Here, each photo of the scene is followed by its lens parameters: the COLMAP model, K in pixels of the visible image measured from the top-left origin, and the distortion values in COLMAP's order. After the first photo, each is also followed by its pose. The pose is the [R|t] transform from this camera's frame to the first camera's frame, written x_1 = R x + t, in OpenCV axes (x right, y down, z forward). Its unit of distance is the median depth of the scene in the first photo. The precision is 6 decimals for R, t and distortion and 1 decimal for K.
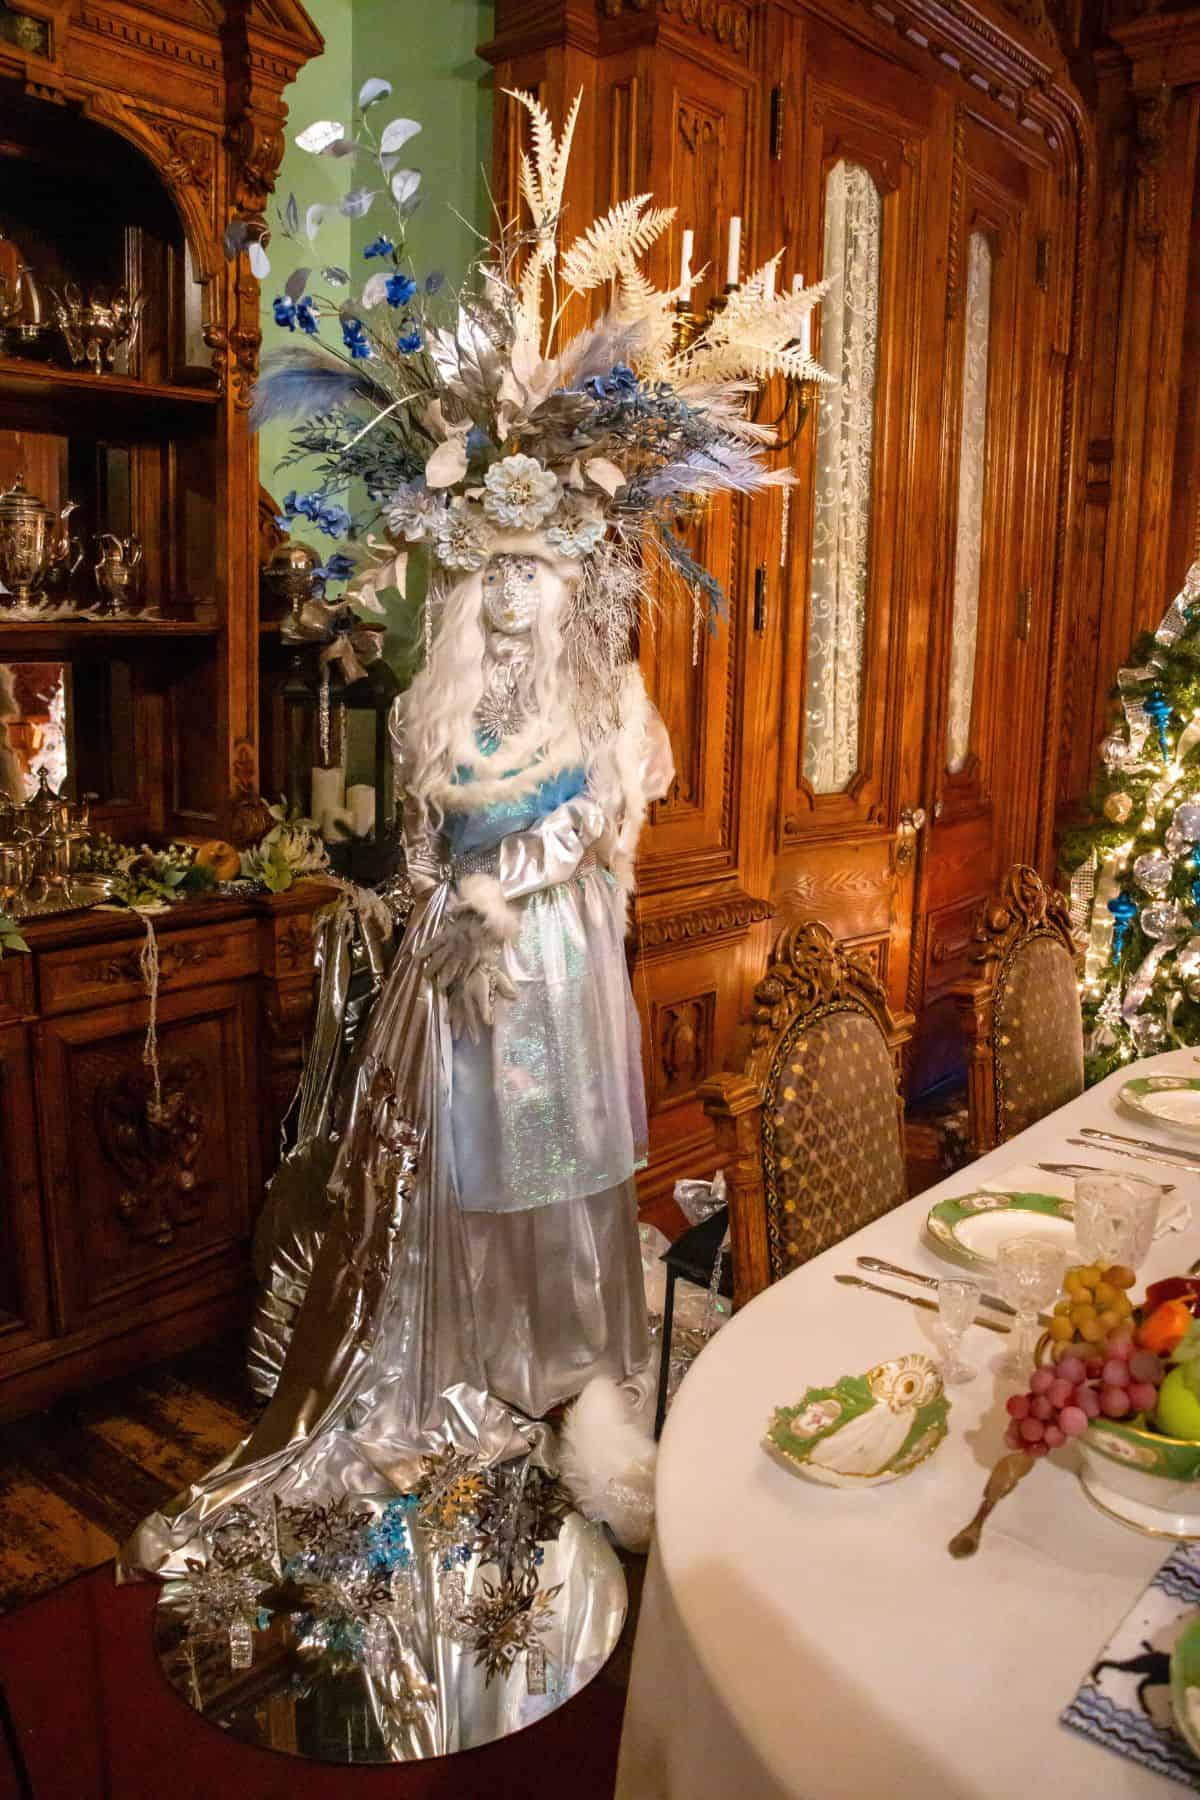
lens RADIAL K [[1482.8, 0, 600.0], [0, 1482.8, 900.0], [0, 0, 1]] dist [-0.189029, 0.159832]
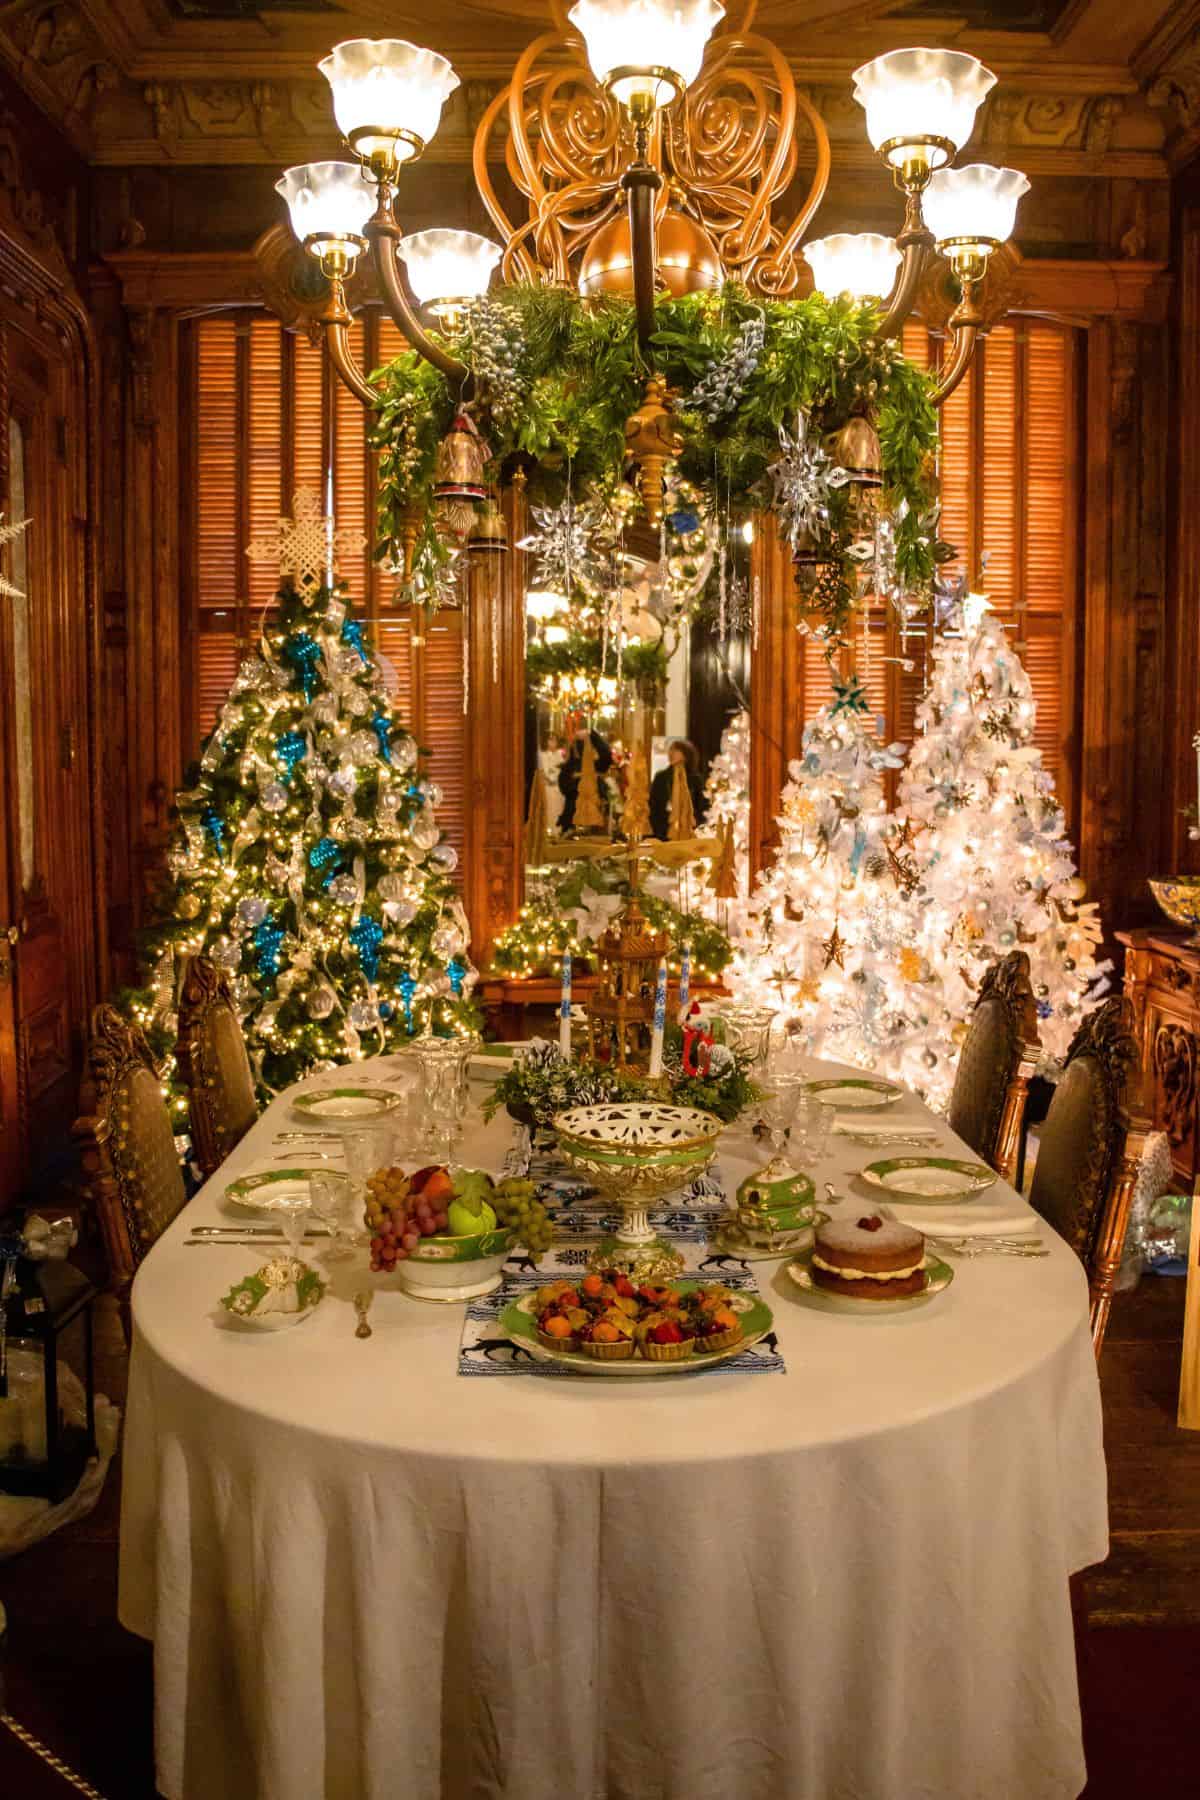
lens RADIAL K [[1577.2, 0, 600.0], [0, 1577.2, 900.0], [0, 0, 1]] dist [-0.215373, 0.249953]
pose [[0.758531, -0.093157, 0.644943, -0.219976], [0.139375, 0.990019, -0.020922, 0.005669], [-0.636557, 0.105759, 0.763944, -0.211877]]
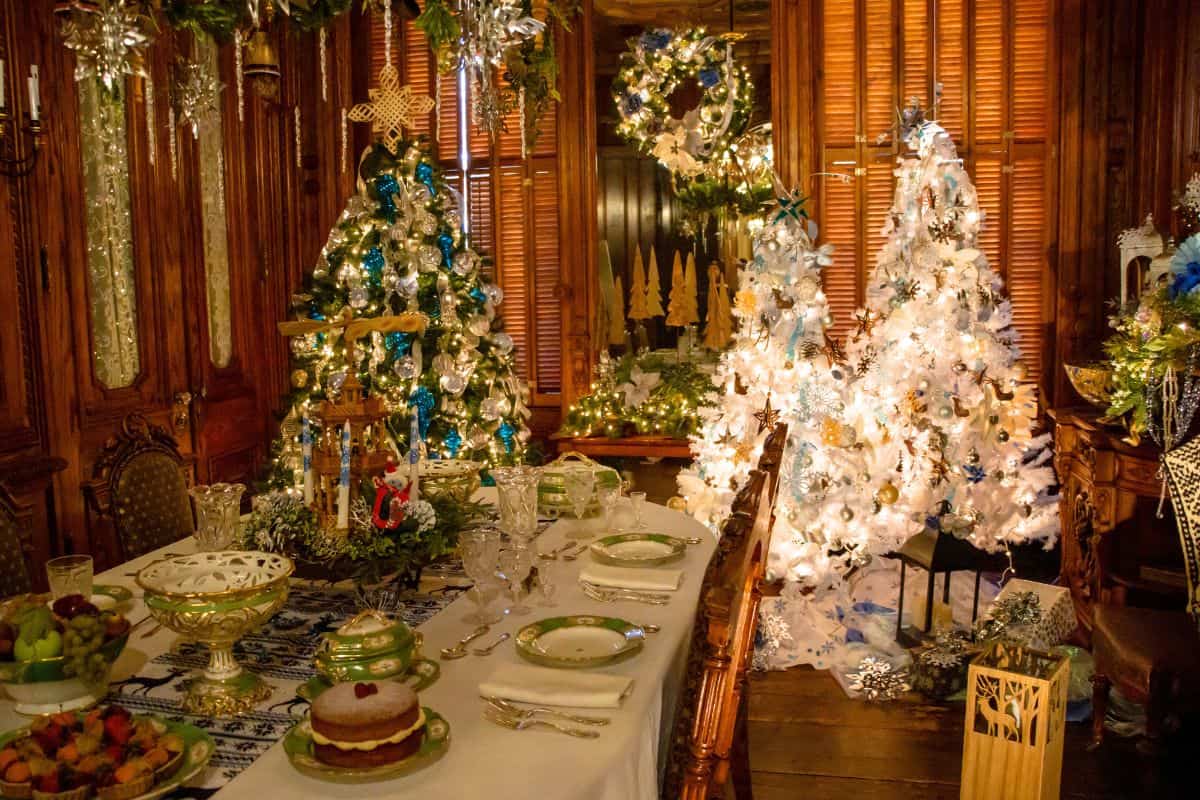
lens RADIAL K [[1051.5, 0, 625.6], [0, 1051.5, 421.6], [0, 0, 1]] dist [-0.215373, 0.249953]
pose [[0.902983, -0.100720, 0.417704, 0.198314], [0.119054, 0.992725, -0.017996, 0.050296], [-0.412853, 0.065979, 0.908405, -0.217721]]
